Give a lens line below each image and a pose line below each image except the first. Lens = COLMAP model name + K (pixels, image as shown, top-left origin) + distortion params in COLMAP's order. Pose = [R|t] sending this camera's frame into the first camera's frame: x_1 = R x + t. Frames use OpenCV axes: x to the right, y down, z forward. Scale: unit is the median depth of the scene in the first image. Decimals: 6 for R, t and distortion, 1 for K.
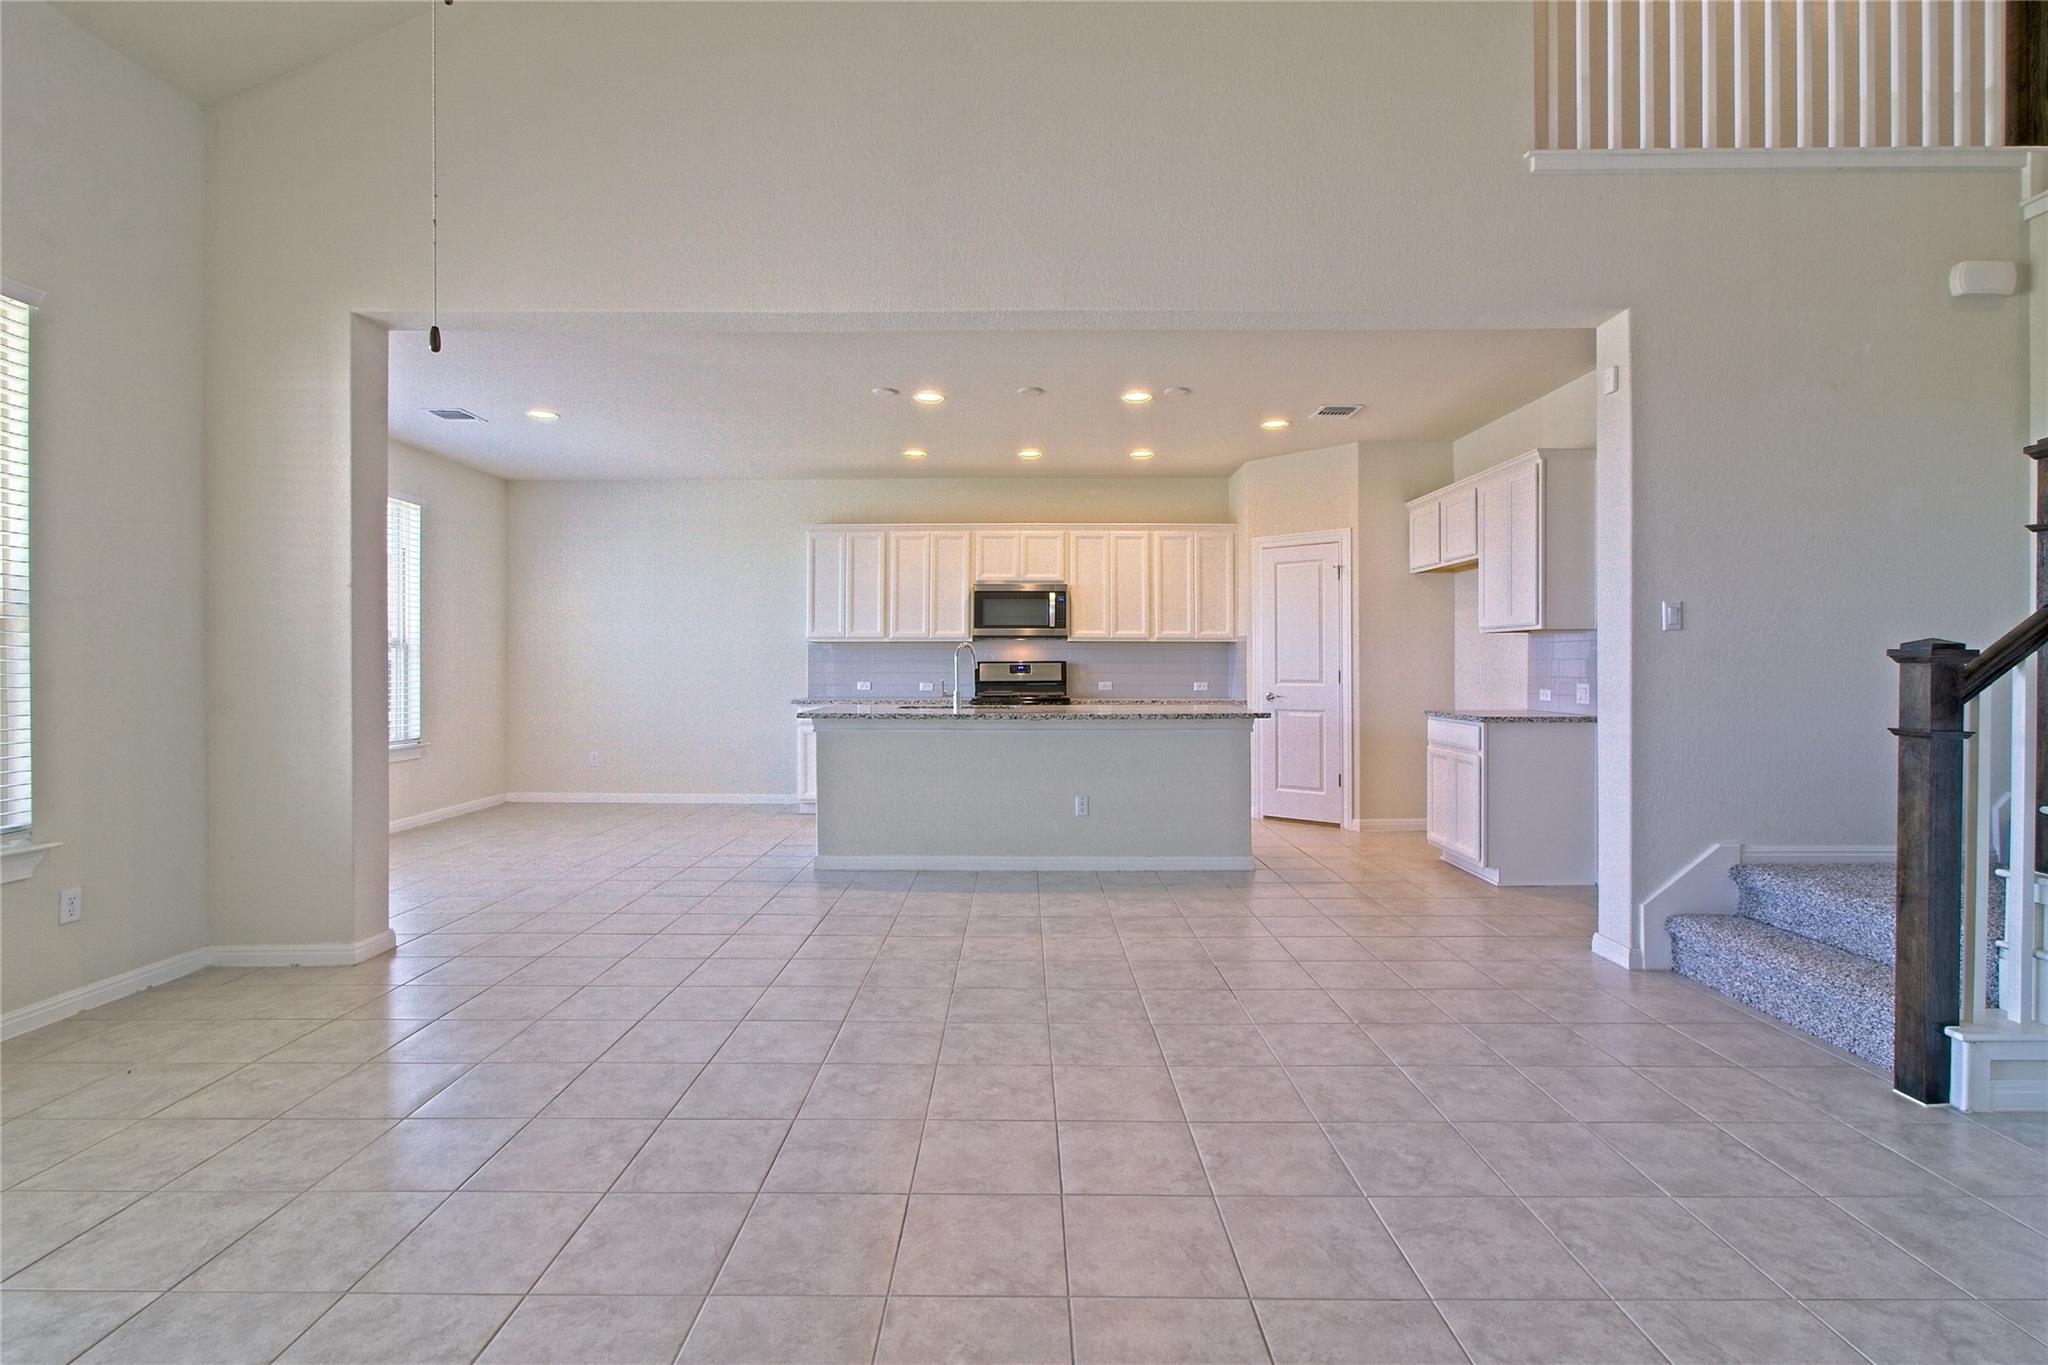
lens RADIAL K [[946.7, 0, 1012.7], [0, 946.7, 663.6], [0, 0, 1]] dist [-0.006371, 0.004044]
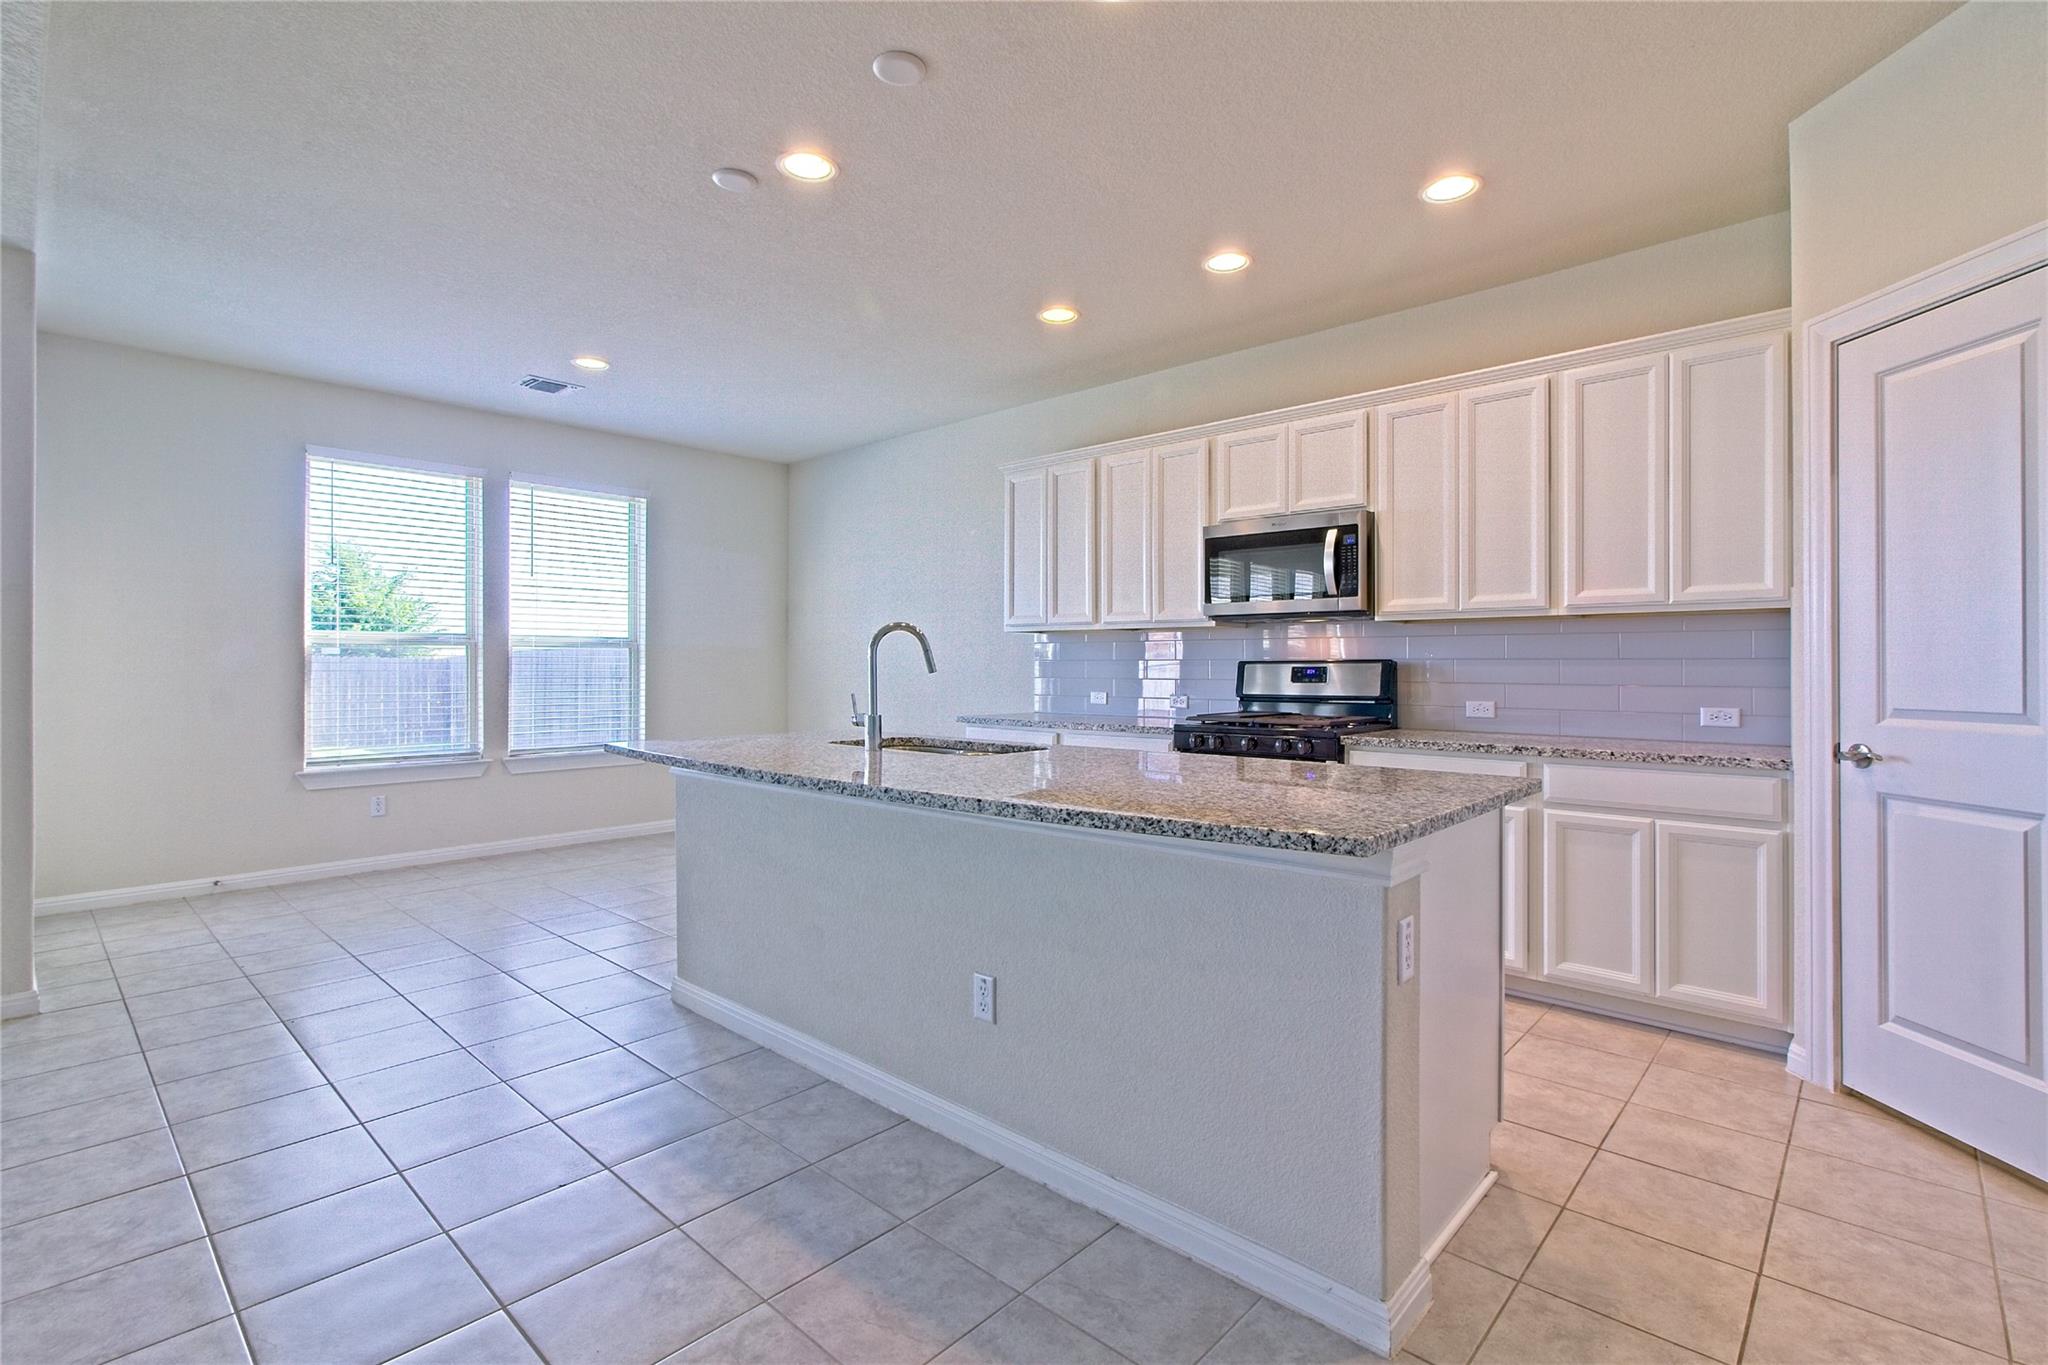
lens RADIAL K [[946.7, 0, 1021.6], [0, 946.7, 667.3], [0, 0, 1]] dist [-0.006371, 0.004044]
pose [[0.739654, 0.000180, -0.672987, 0.554342], [-0.000009, 1.000000, 0.000258, 0.003402], [0.672987, -0.000185, 0.739654, 1.040328]]
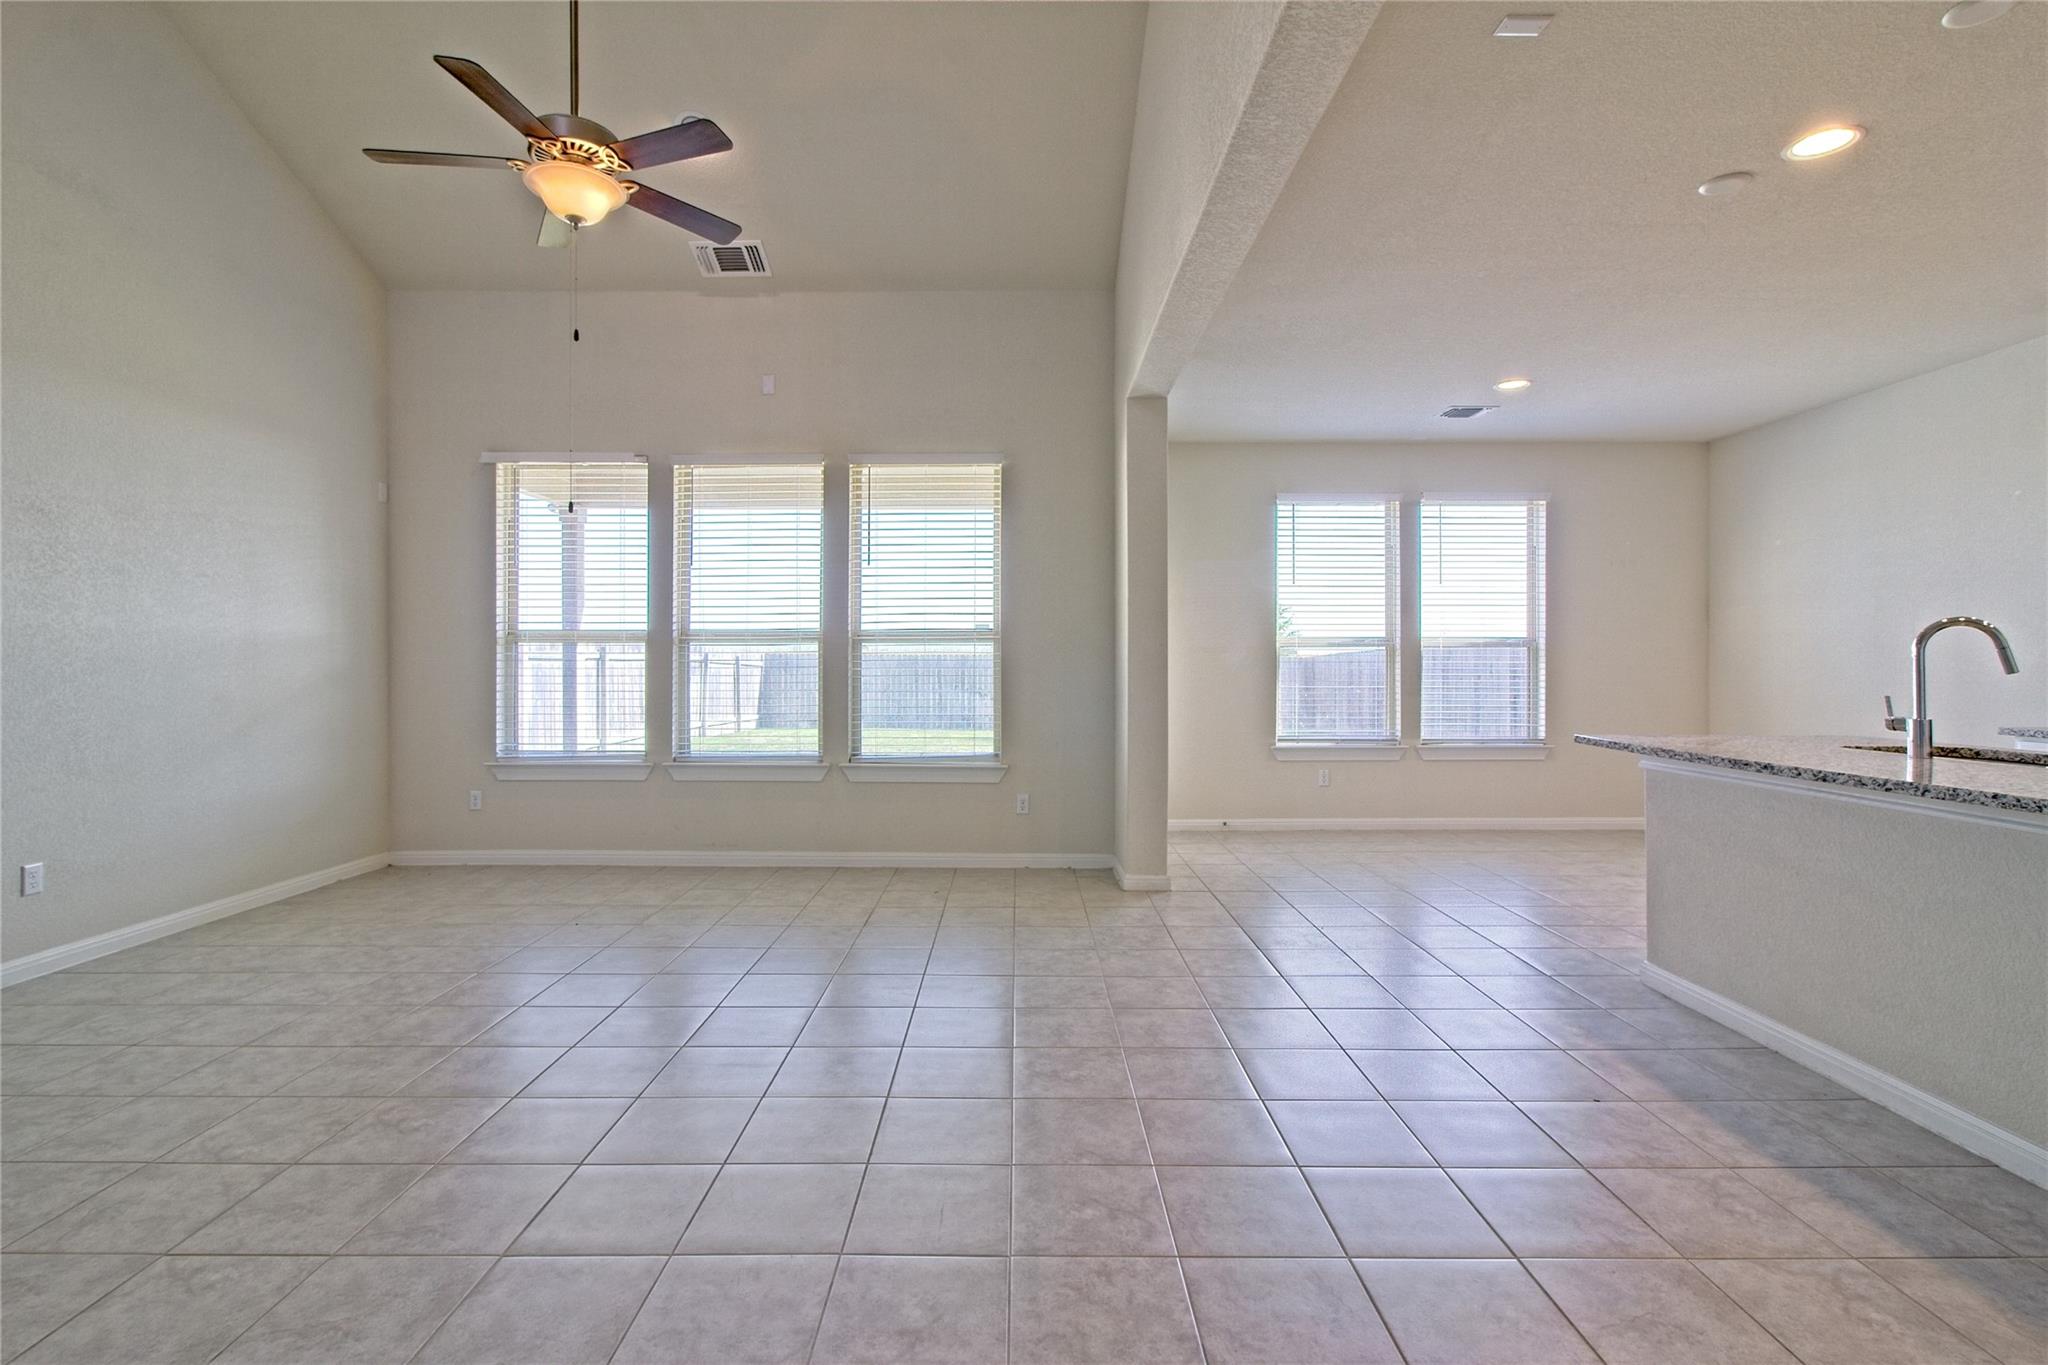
lens RADIAL K [[946.7, 0, 1024.9], [0, 946.7, 668.1], [0, 0, 1]] dist [-0.006371, 0.004044]
pose [[0.011623, 0.003636, -0.999926, 0.640864], [0.000285, 0.999993, 0.003639, 0.001538], [0.999932, -0.000327, 0.011622, 0.855528]]
